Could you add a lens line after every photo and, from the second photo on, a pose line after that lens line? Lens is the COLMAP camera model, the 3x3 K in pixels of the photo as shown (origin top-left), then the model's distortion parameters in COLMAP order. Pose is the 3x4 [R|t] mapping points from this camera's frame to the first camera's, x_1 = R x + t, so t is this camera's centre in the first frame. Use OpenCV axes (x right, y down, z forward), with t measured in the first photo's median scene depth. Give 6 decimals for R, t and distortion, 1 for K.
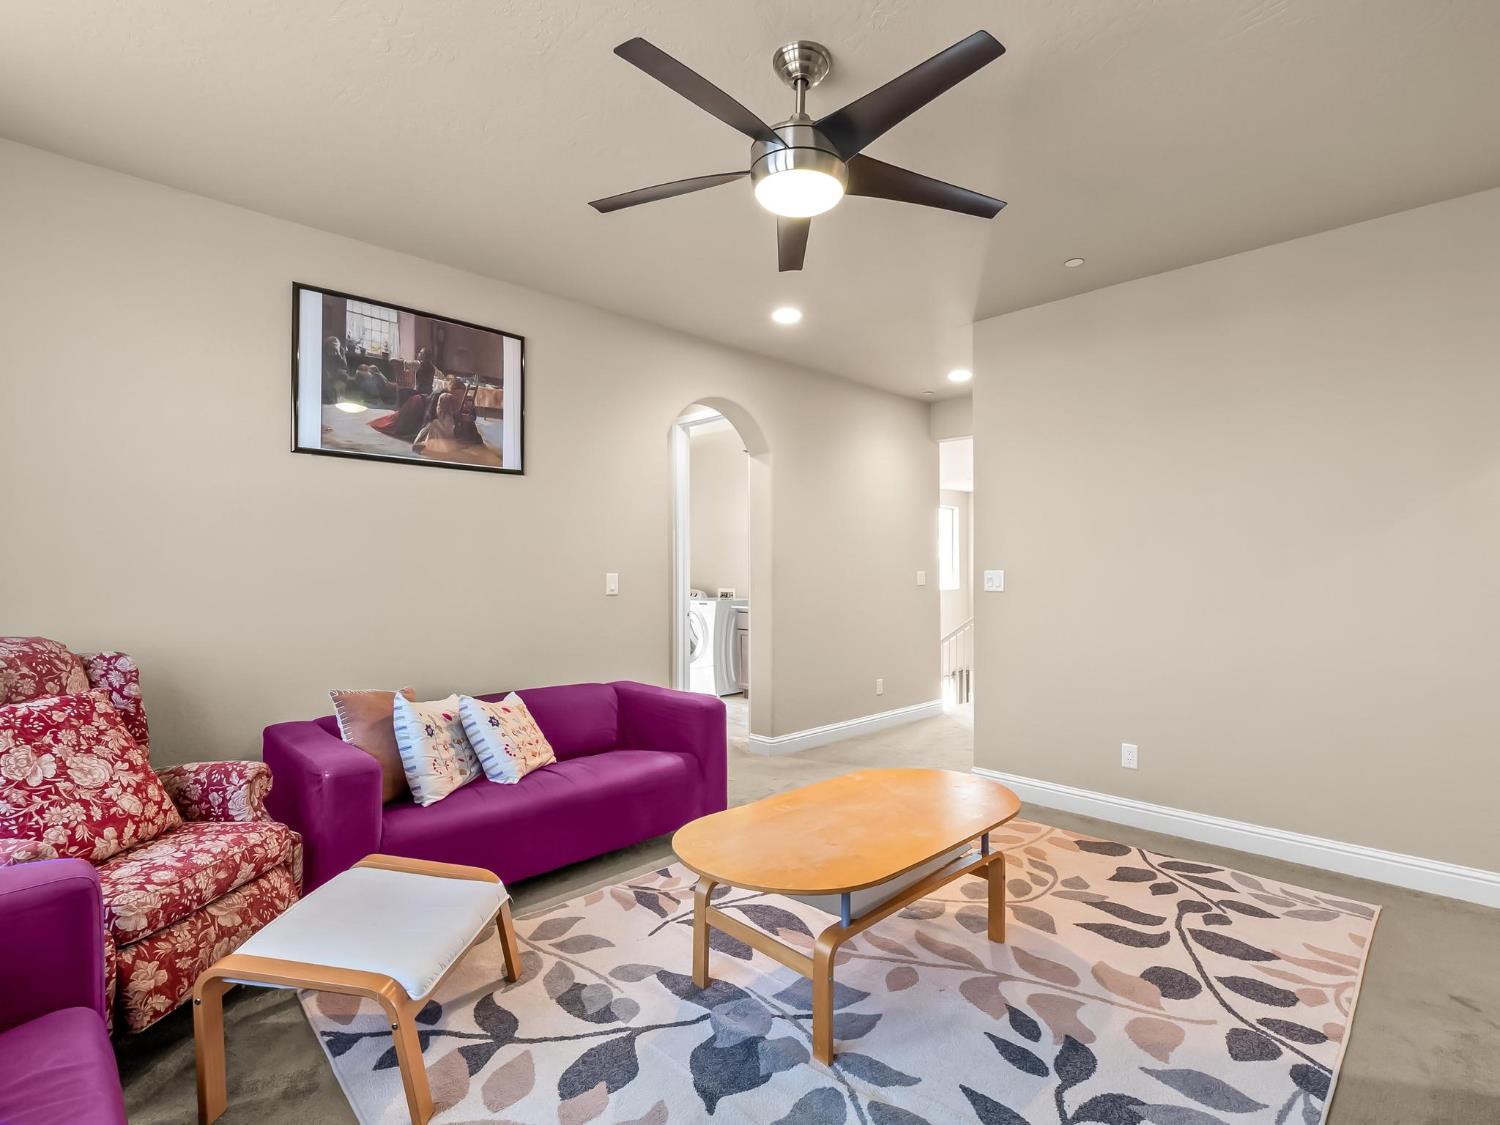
lens RADIAL K [[737.1, 0, 769.4], [0, 737.1, 574.7], [0, 0, 1]] dist [-0.013266, -0.000591]
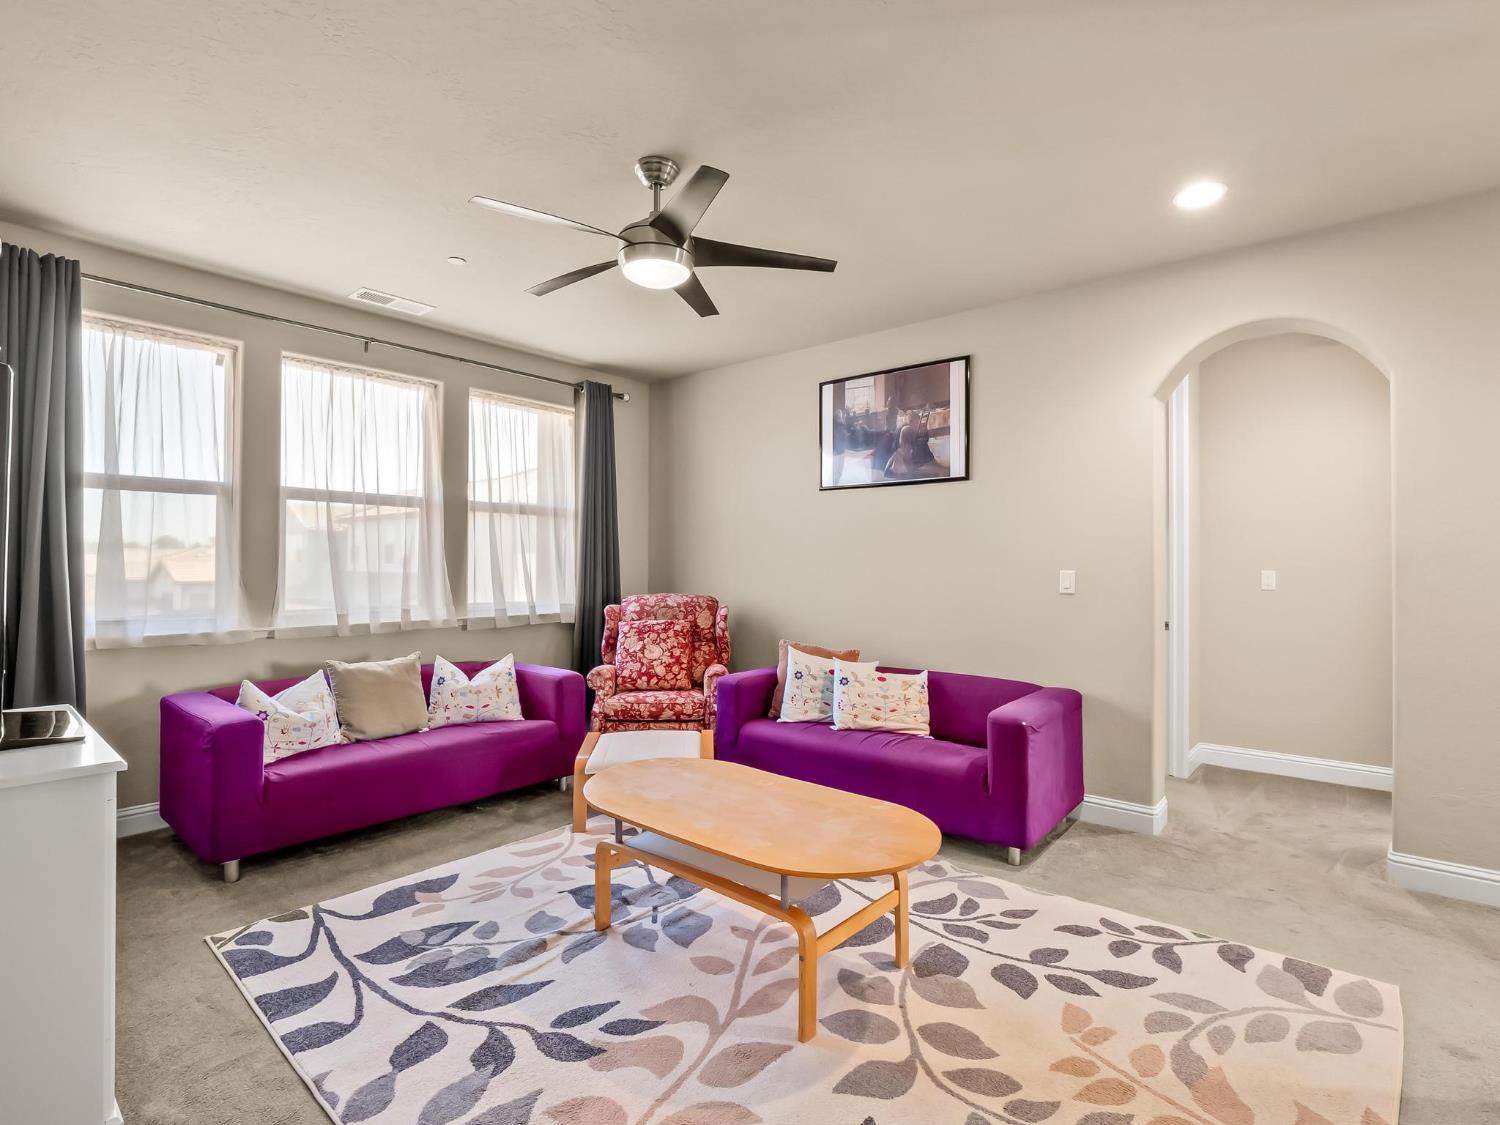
lens RADIAL K [[735.5, 0, 755.5], [0, 735.5, 556.7], [0, 0, 1]] dist [-0.011642, -0.001157]
pose [[0.083198, -0.013882, -0.996436, 0.901103], [-0.012890, 0.999804, -0.015005, 0.000266], [0.996450, 0.014093, 0.083003, 0.724282]]
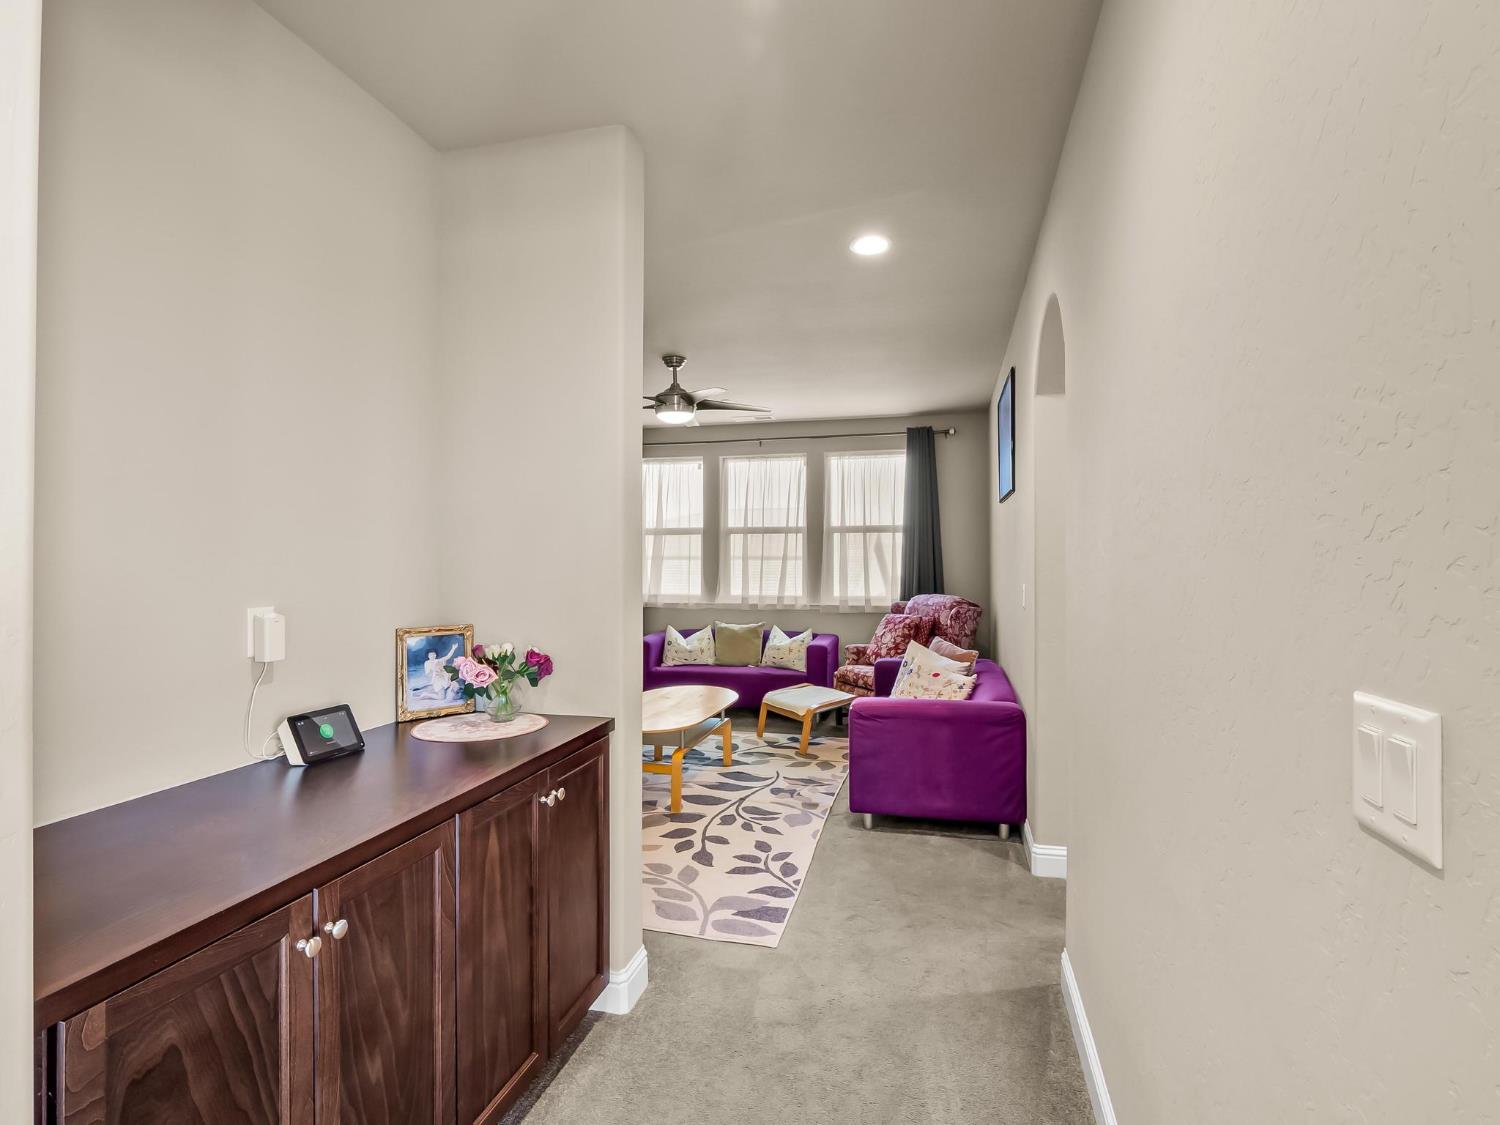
lens RADIAL K [[735.5, 0, 755.5], [0, 735.5, 556.7], [0, 0, 1]] dist [-0.011642, -0.001157]
pose [[-0.865702, -0.008536, -0.500487, 0.673254], [-0.009305, 0.999956, -0.000959, -0.035346], [0.500473, 0.003827, -0.865743, 2.138457]]
